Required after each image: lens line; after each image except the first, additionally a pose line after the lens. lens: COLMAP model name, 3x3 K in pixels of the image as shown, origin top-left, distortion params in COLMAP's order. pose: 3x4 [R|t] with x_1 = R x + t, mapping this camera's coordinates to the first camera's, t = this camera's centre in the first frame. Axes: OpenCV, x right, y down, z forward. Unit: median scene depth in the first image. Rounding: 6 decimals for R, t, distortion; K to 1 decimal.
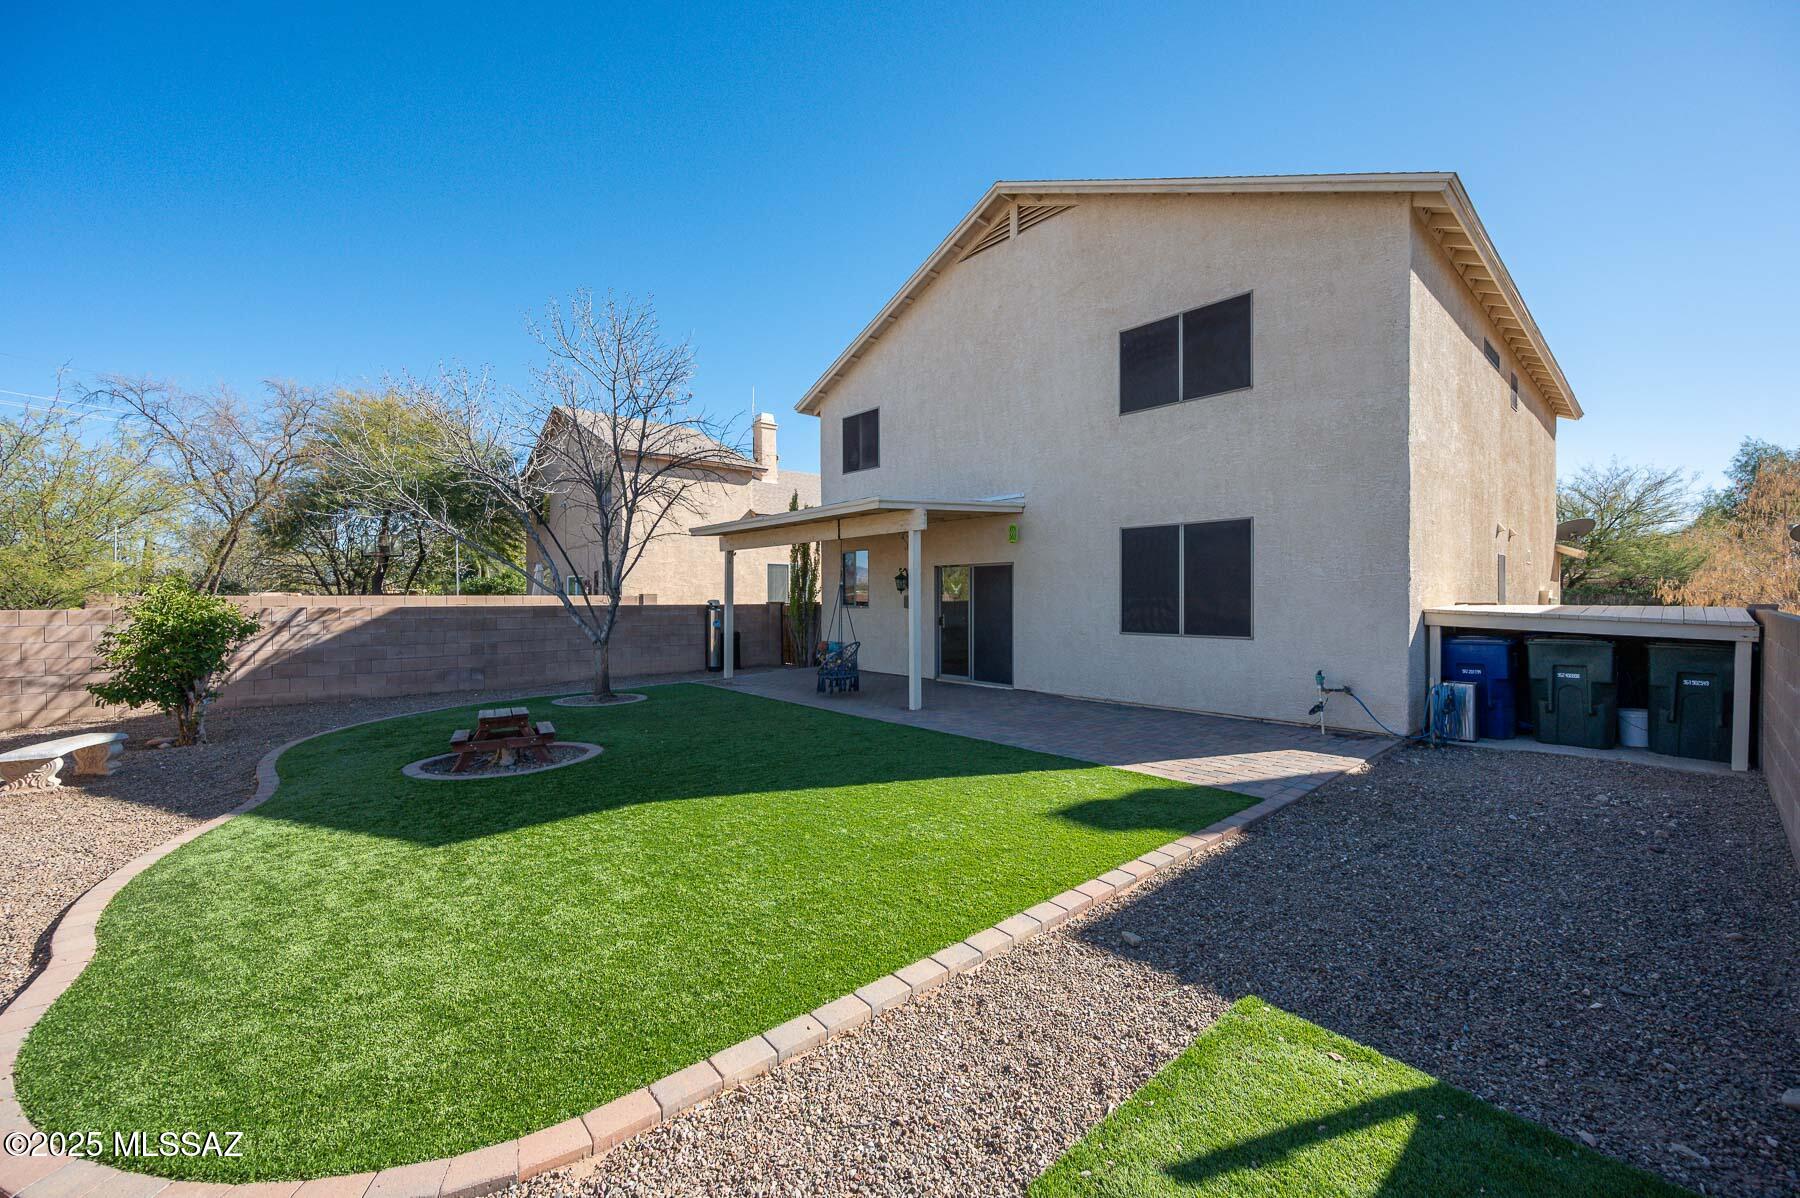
lens RADIAL K [[705.4, 0, 898.8], [0, 705.4, 590.9], [0, 0, 1]] dist [-0.001324, -0.000250]
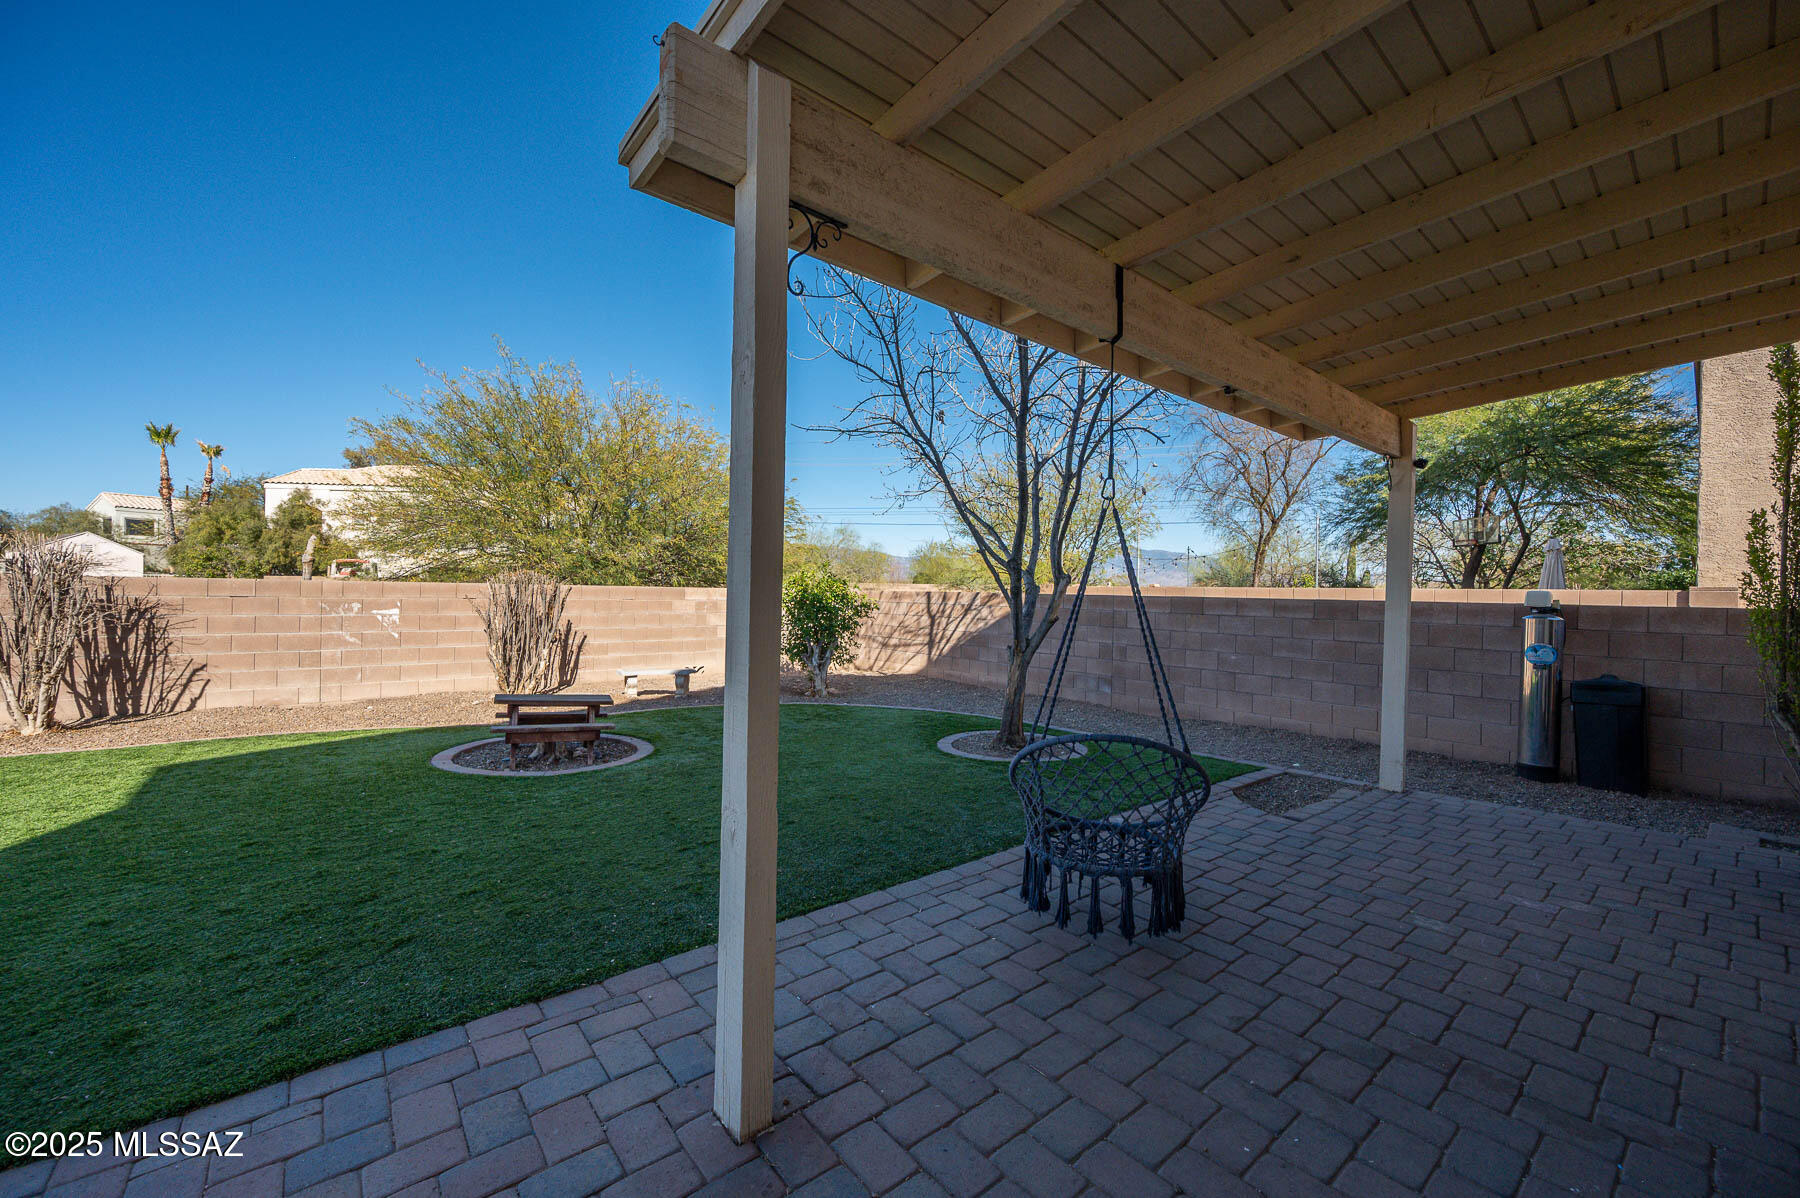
lens RADIAL K [[705.4, 0, 898.8], [0, 705.4, 590.9], [0, 0, 1]] dist [-0.001324, -0.000250]
pose [[-0.038111, 0.002853, -0.999269, 0.187346], [-0.013863, 0.999898, 0.003384, 0.021021], [0.999177, 0.013982, -0.038067, 0.942199]]
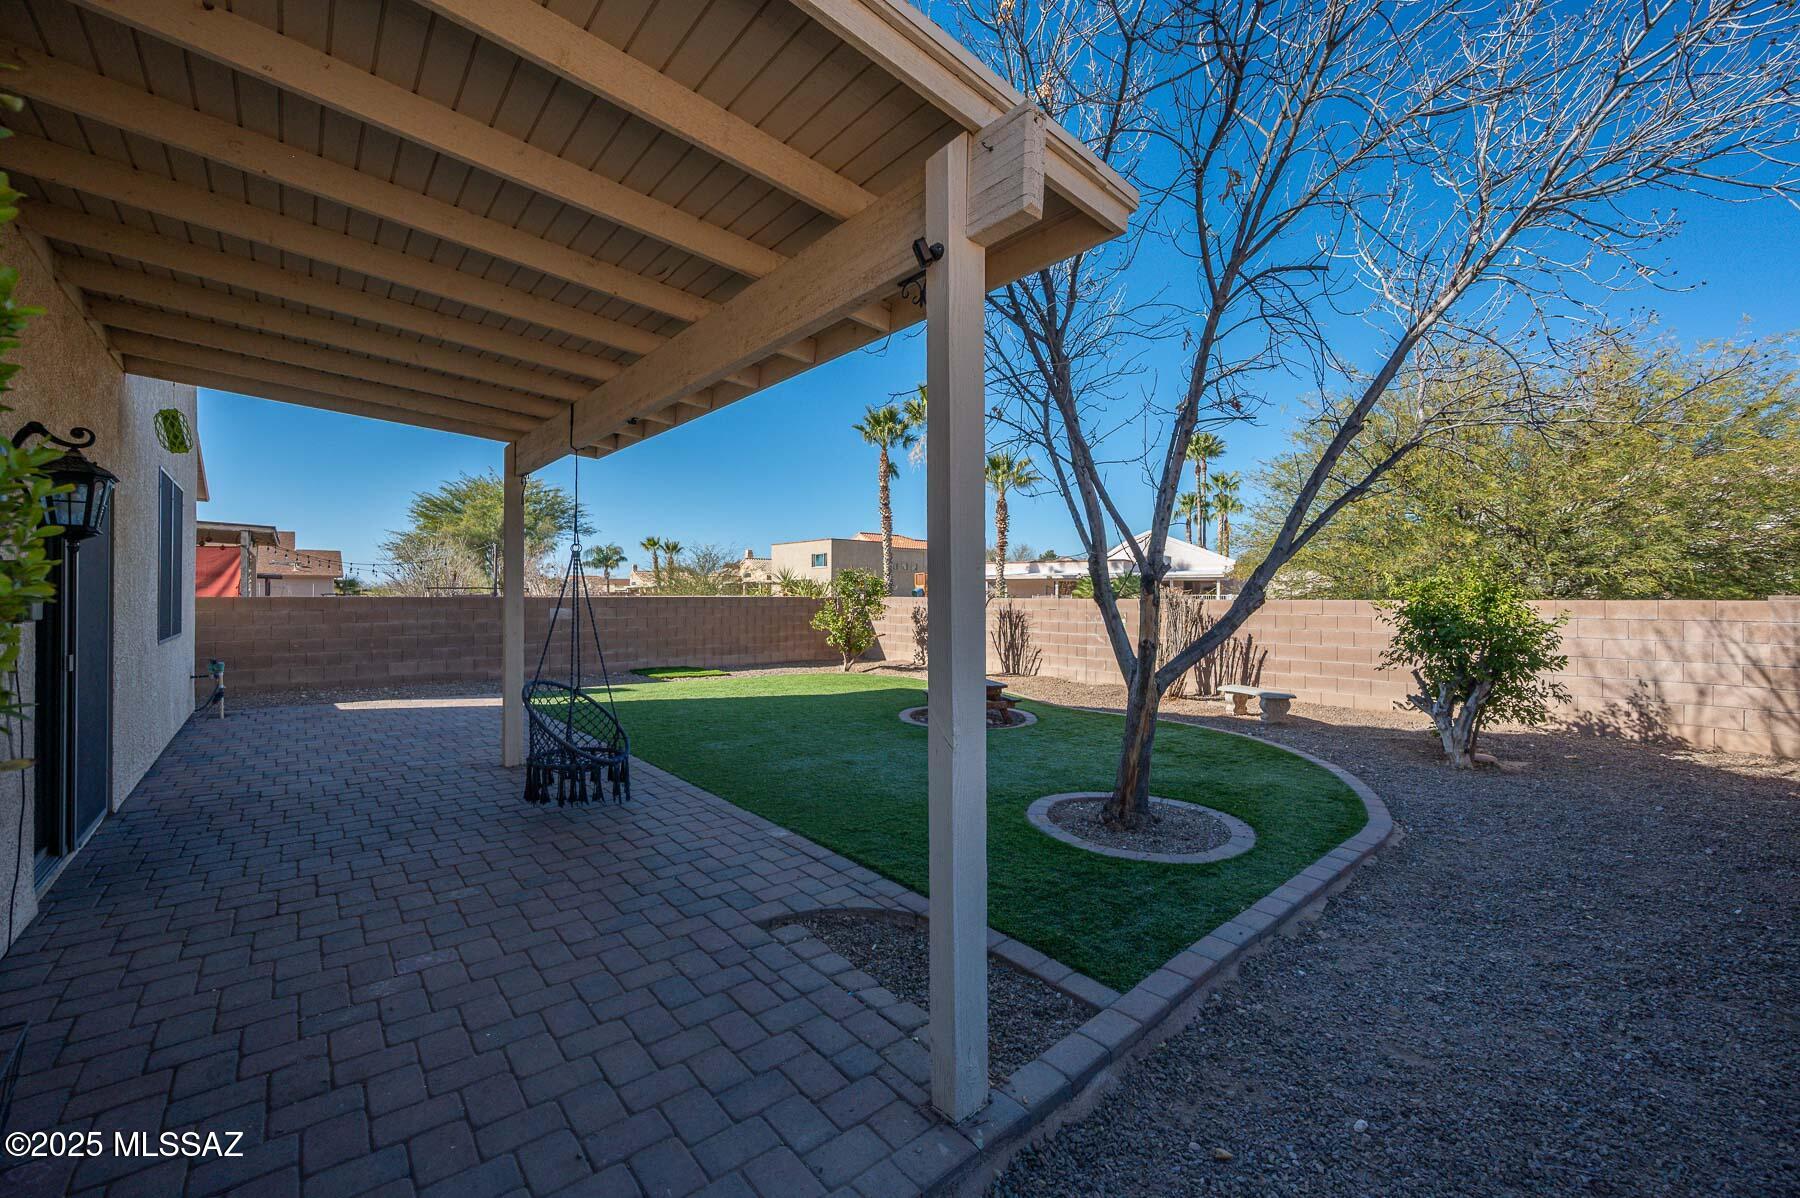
lens RADIAL K [[705.4, 0, 898.8], [0, 705.4, 590.9], [0, 0, 1]] dist [-0.001324, -0.000250]
pose [[-0.999914, 0.002755, 0.012815, -0.290780], [0.002615, 0.999937, -0.010908, 0.019925], [-0.012844, -0.010874, -0.999858, 1.449343]]
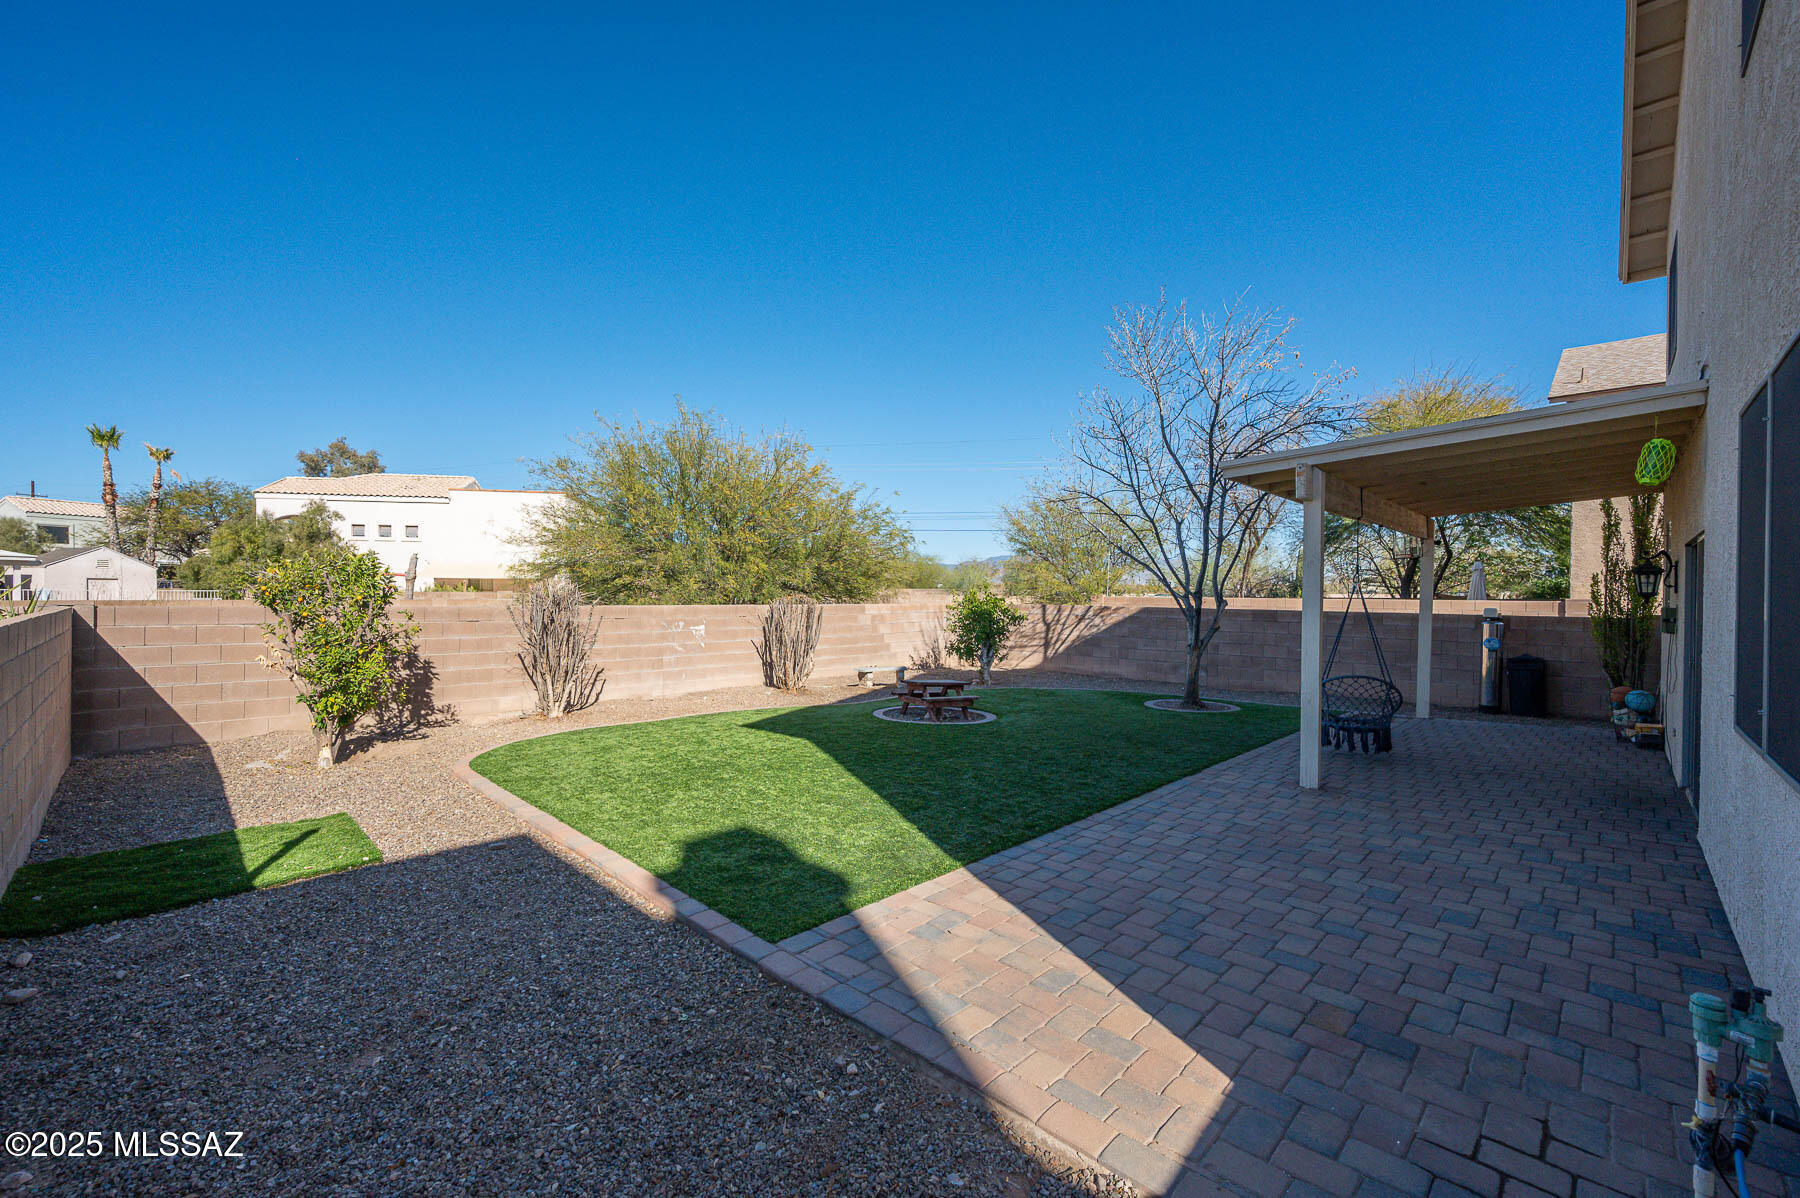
lens RADIAL K [[745.5, 0, 900.0], [0, 745.5, 599.0], [0, 0, 1]] dist [-0.002262, -0.000082]
pose [[0.076573, 0.012750, -0.996982, 0.581621], [-0.005038, 0.999910, 0.012401, -0.004849], [0.997051, 0.004073, 0.076631, 0.528692]]
